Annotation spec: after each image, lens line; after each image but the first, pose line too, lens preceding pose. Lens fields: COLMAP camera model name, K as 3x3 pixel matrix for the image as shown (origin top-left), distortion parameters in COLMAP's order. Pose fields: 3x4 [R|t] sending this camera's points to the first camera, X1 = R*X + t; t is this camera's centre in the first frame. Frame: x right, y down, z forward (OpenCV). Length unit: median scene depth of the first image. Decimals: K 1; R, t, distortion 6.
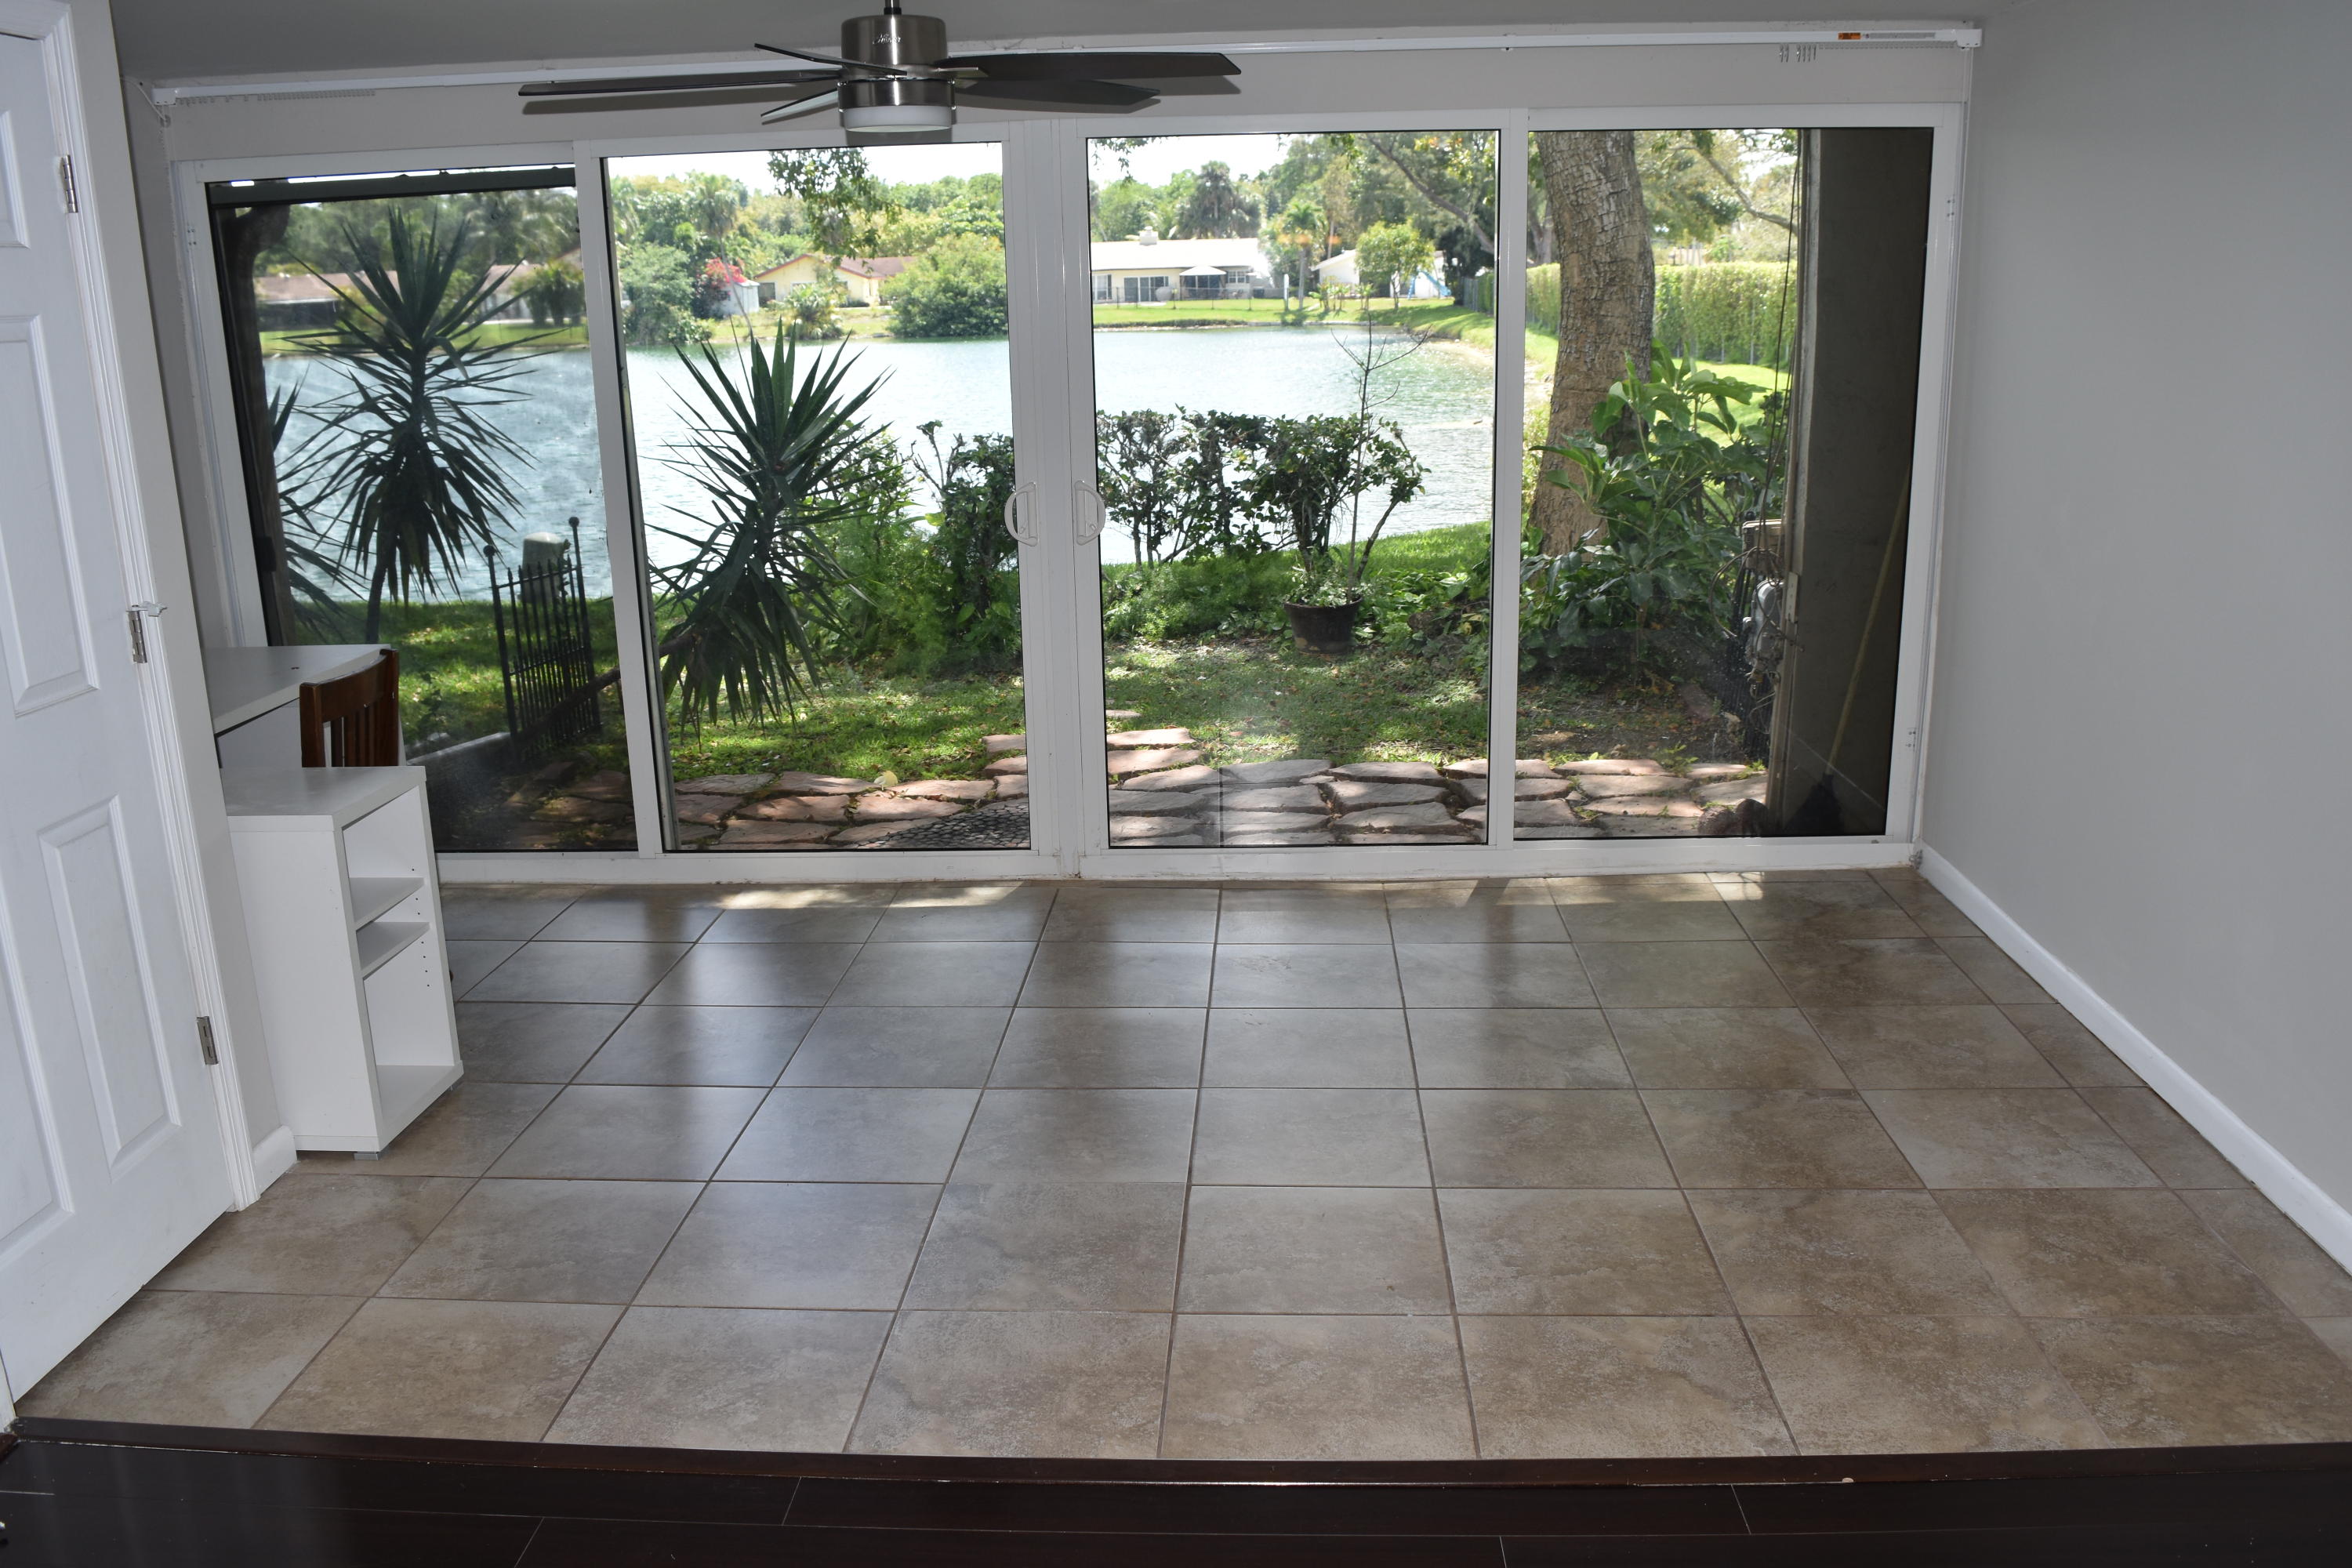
lens RADIAL K [[1842.3, 0, 1176.0], [0, 1842.3, 784.0], [0, 0, 1]] dist [-0.094304, 0.019113]
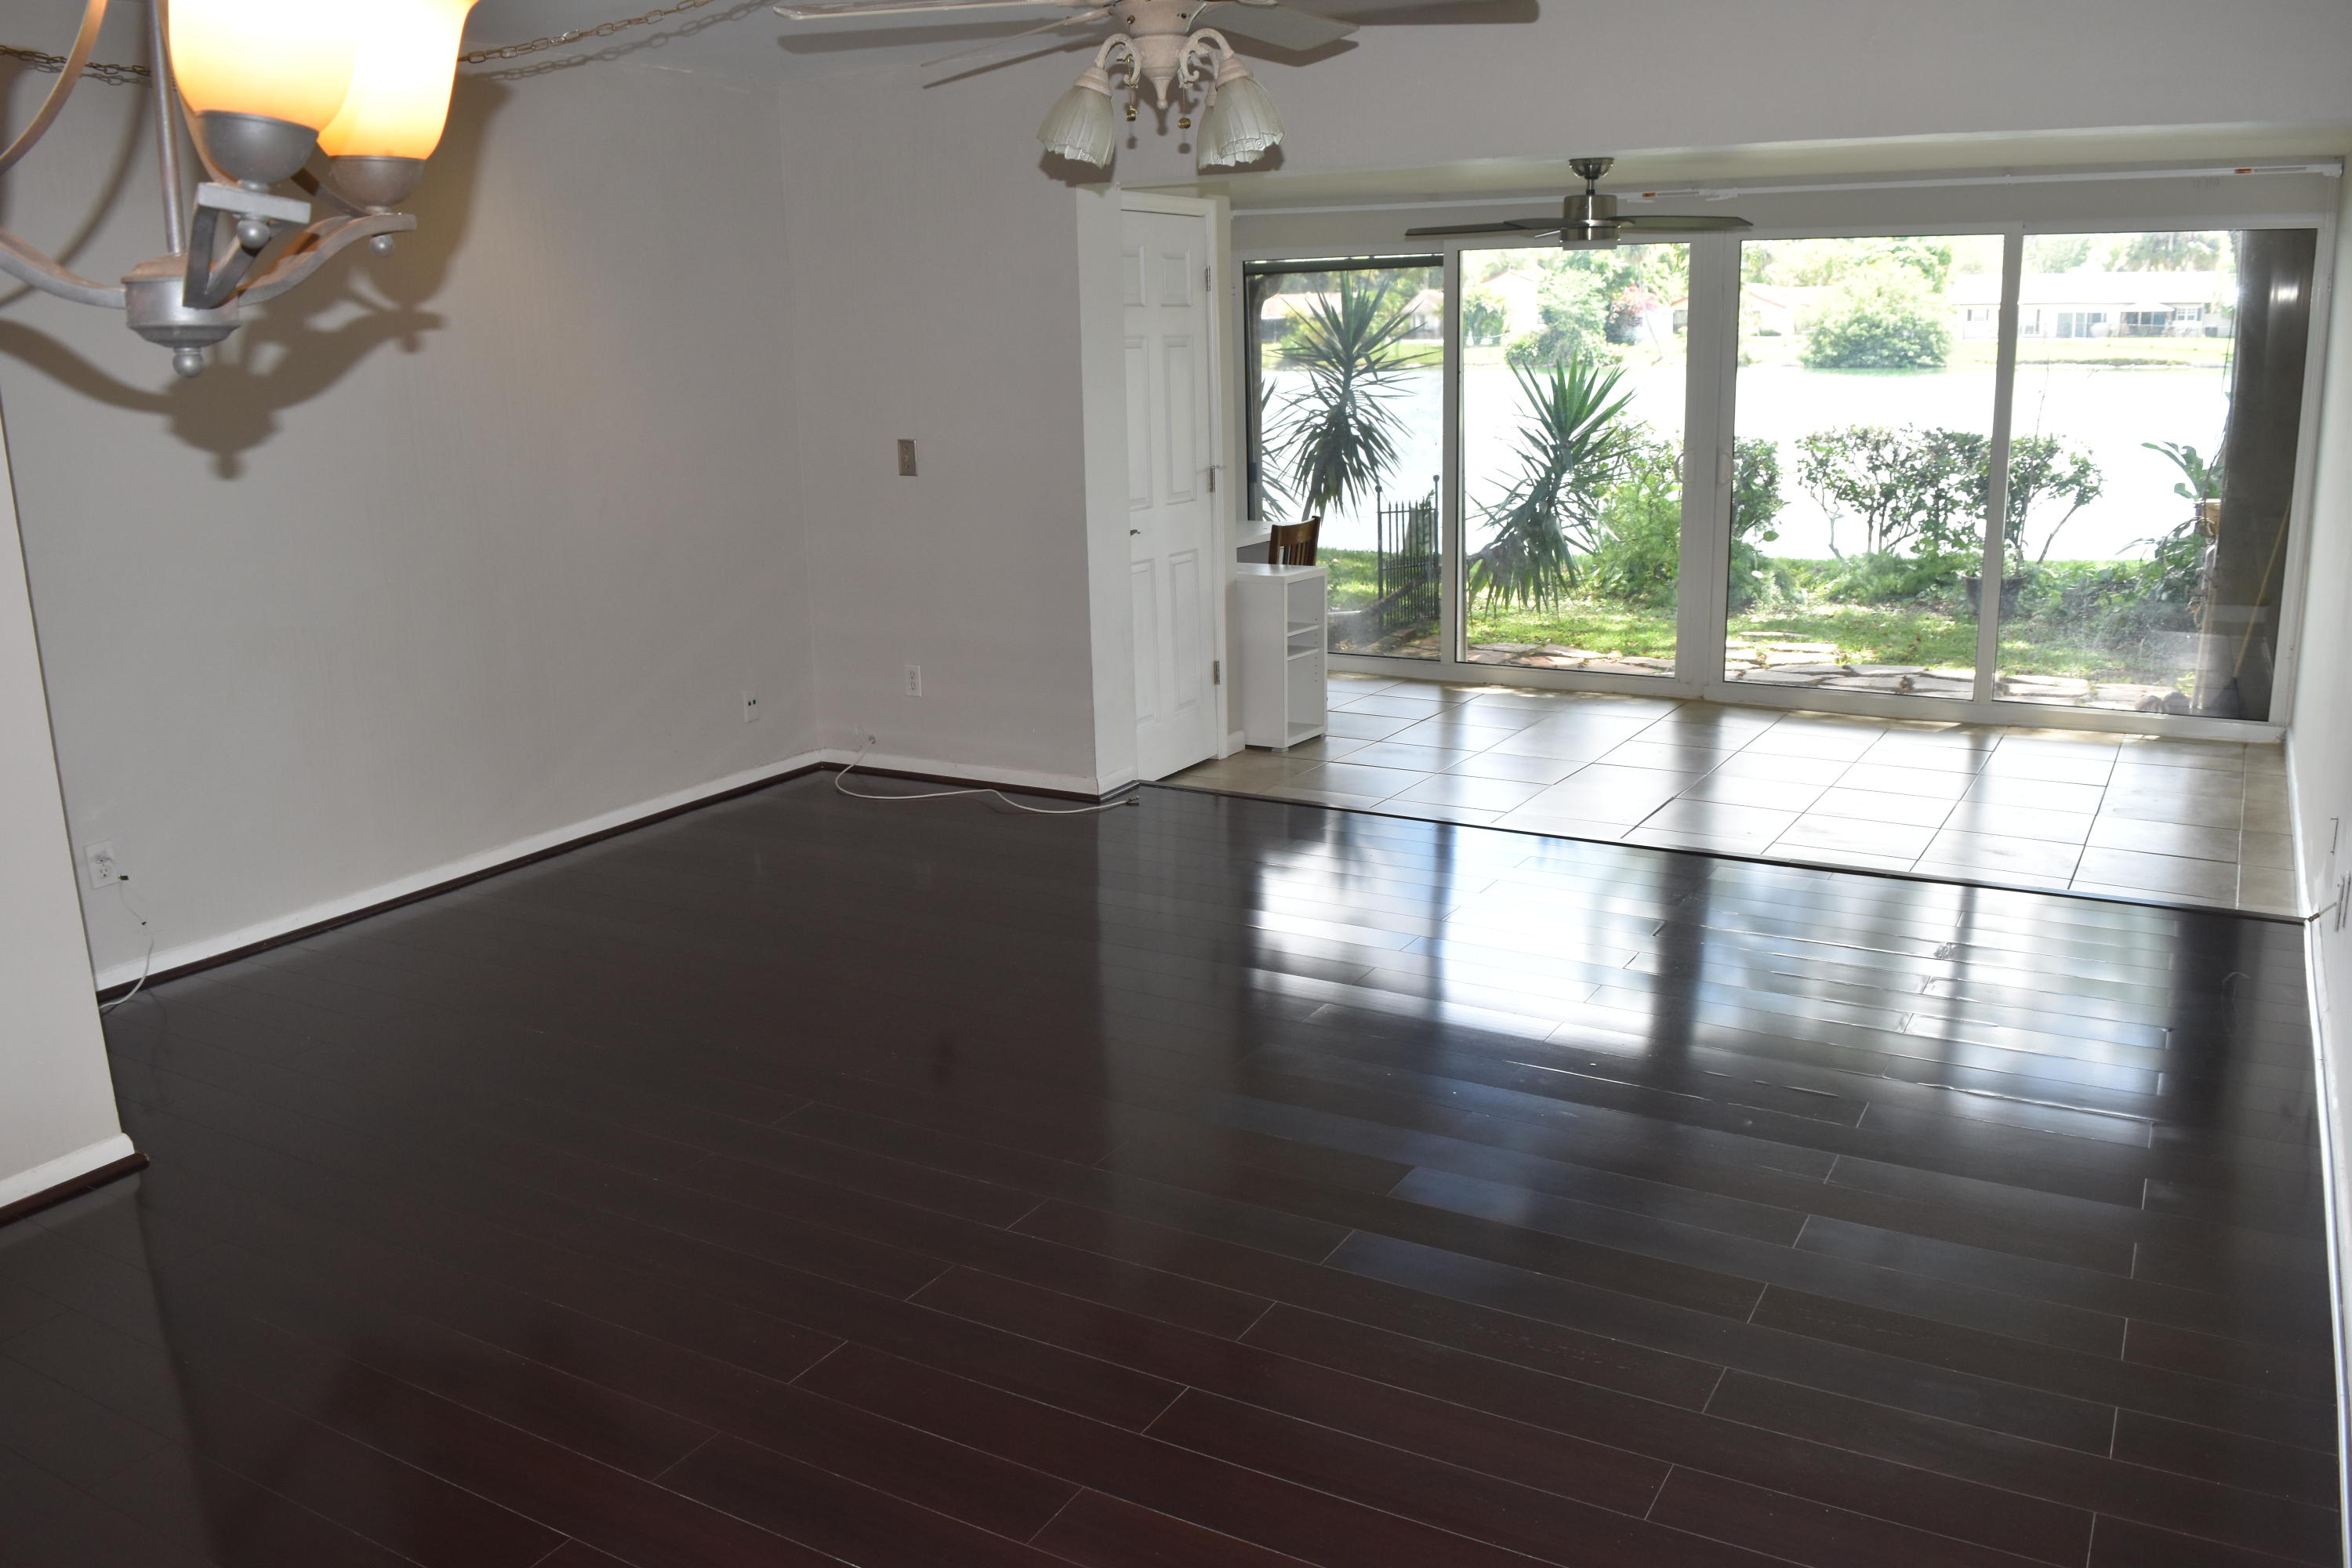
lens RADIAL K [[1842.3, 0, 1176.0], [0, 1842.3, 784.0], [0, 0, 1]] dist [-0.094304, 0.019113]
pose [[0.886092, 0.112776, -0.449580, 0.209785], [-0.118603, 0.992824, 0.015289, 0.122032], [0.448078, 0.039775, 0.893109, -0.489126]]
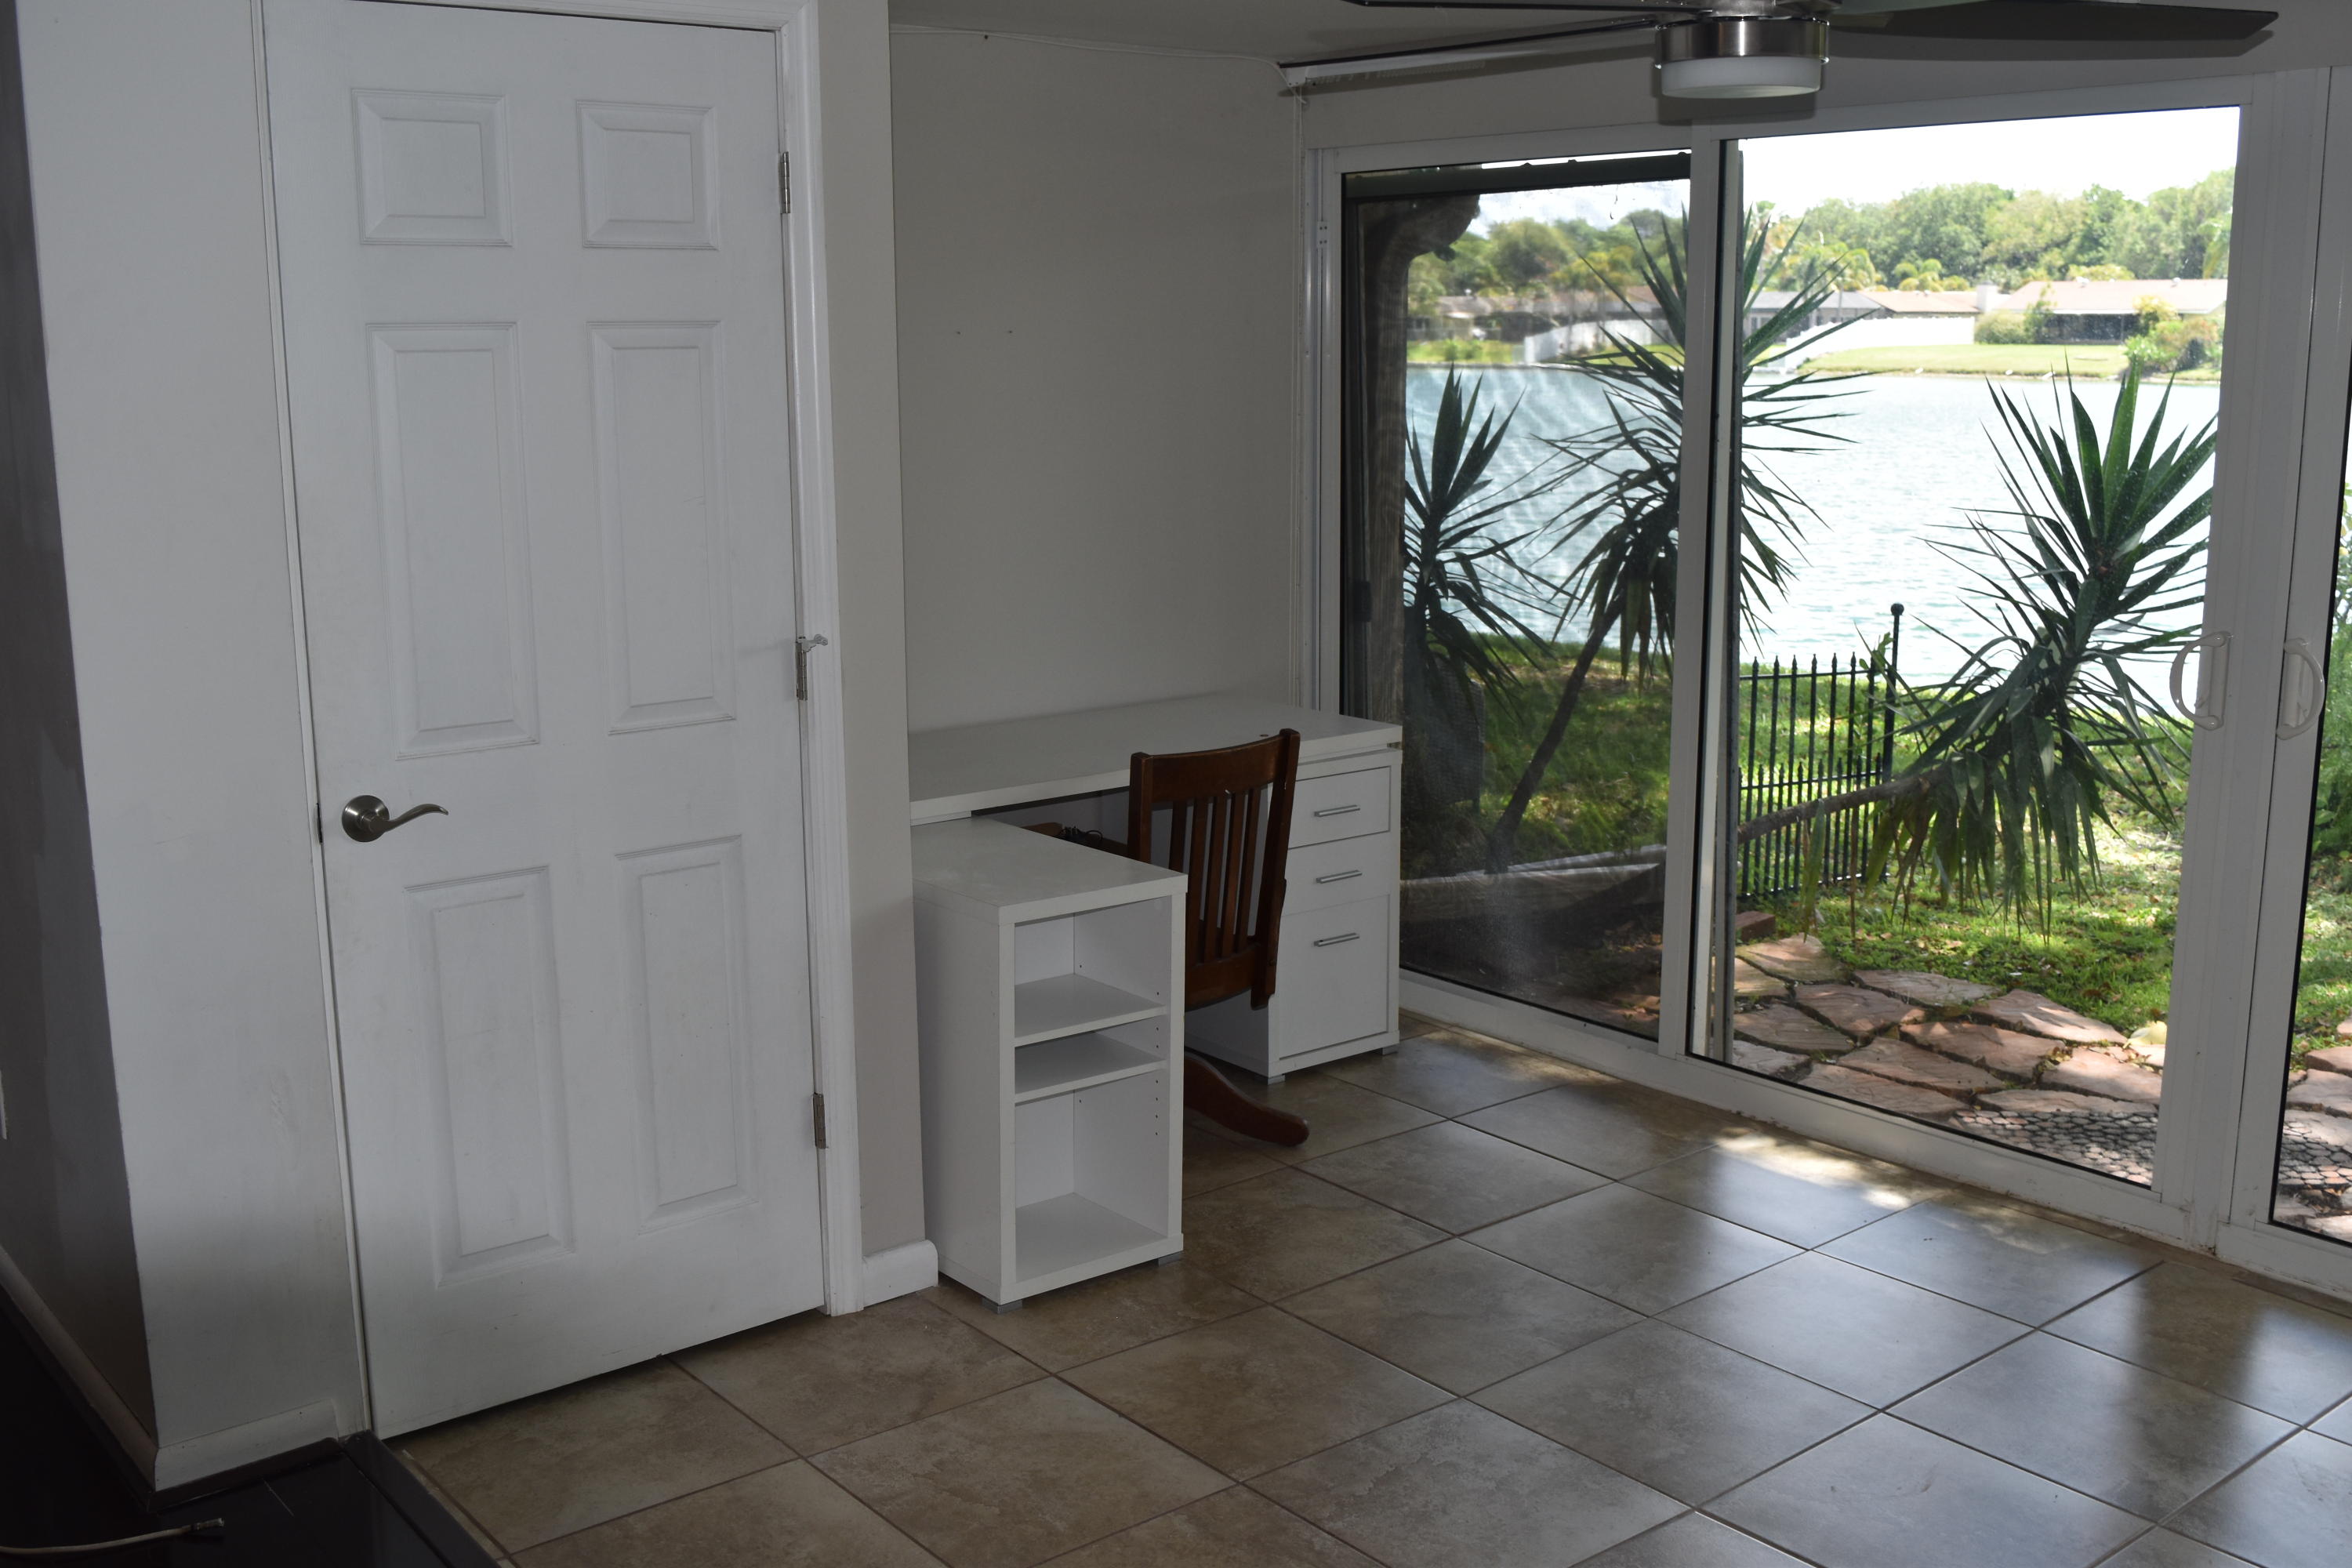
lens RADIAL K [[2260.5, 0, 1173.8], [0, 2260.5, 828.4], [0, 0, 1]] dist [-0.046914, -0.019695]
pose [[0.679360, 0.178190, -0.711841, 0.180105], [-0.203023, 0.977844, 0.051017, -0.047331], [0.705161, 0.109861, 0.700485, 0.151587]]
